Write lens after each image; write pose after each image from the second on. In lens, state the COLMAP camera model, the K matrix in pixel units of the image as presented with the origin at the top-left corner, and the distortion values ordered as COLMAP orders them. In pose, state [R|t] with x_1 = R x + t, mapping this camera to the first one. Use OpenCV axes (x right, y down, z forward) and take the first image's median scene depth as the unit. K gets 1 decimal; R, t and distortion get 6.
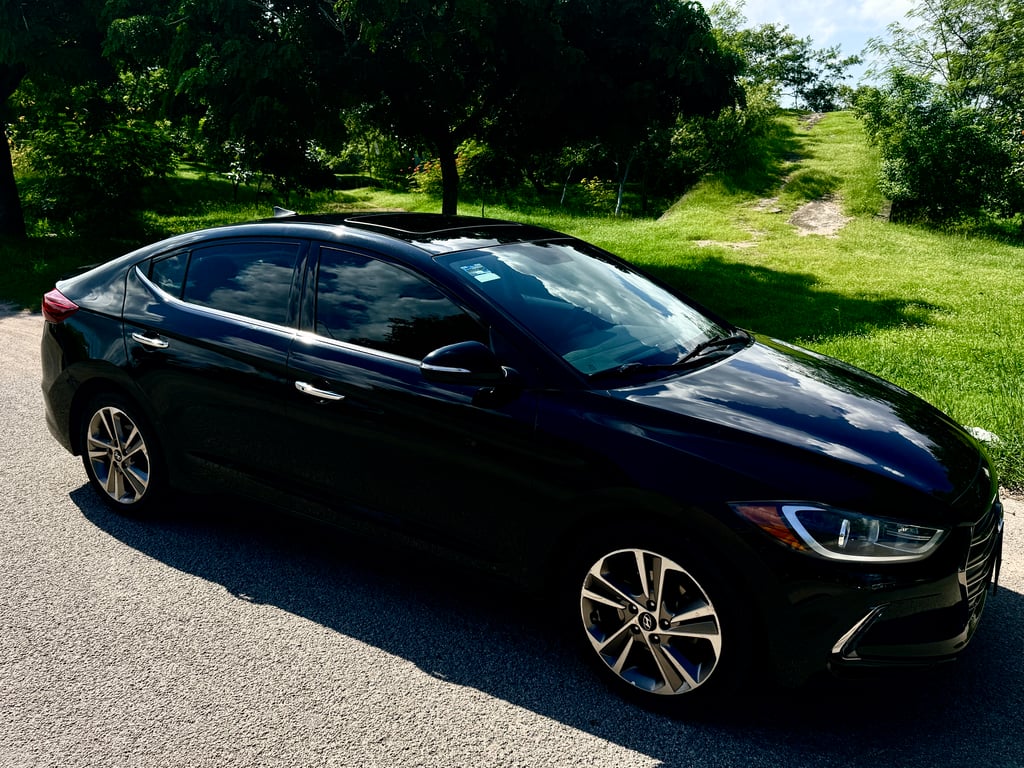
lens RADIAL K [[830.0, 0, 512.0], [0, 830.0, 384.0], [0, 0, 1]] dist [0.000121, -0.040097]
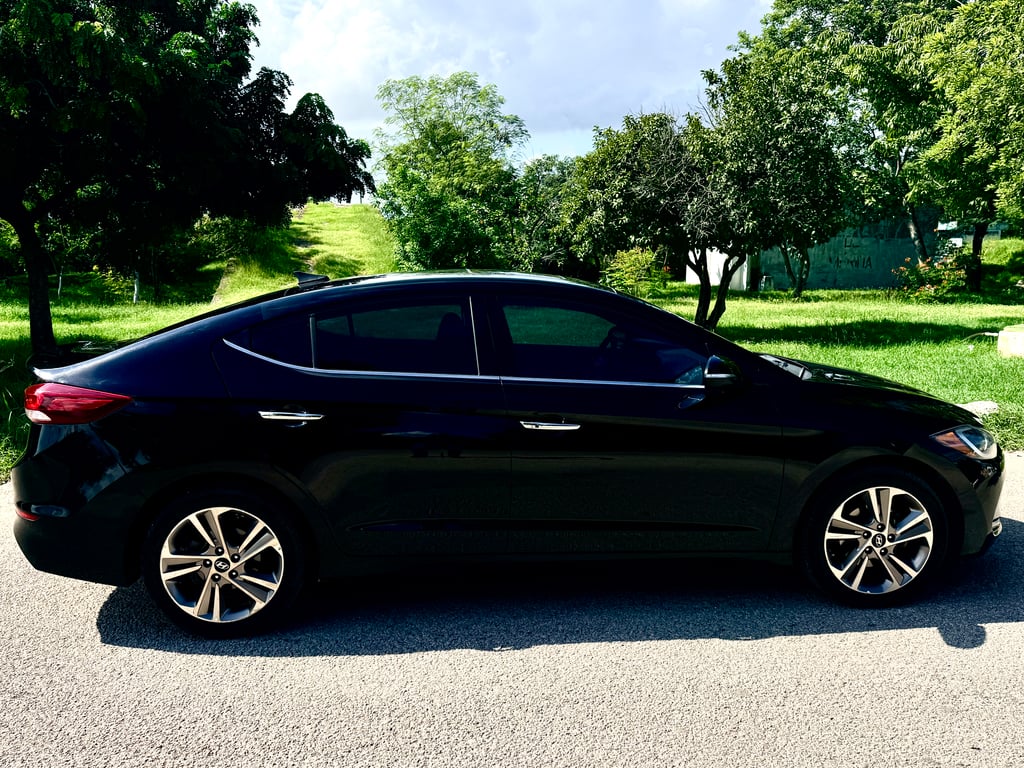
lens RADIAL K [[811.1, 0, 512.0], [0, 811.1, 384.0], [0, 0, 1]] dist [0.063161, -0.073627]
pose [[0.787064, -0.106398, 0.607626, -0.744278], [0.167294, 0.984914, -0.044236, -0.006375], [-0.593753, 0.136469, 0.792991, 0.167567]]
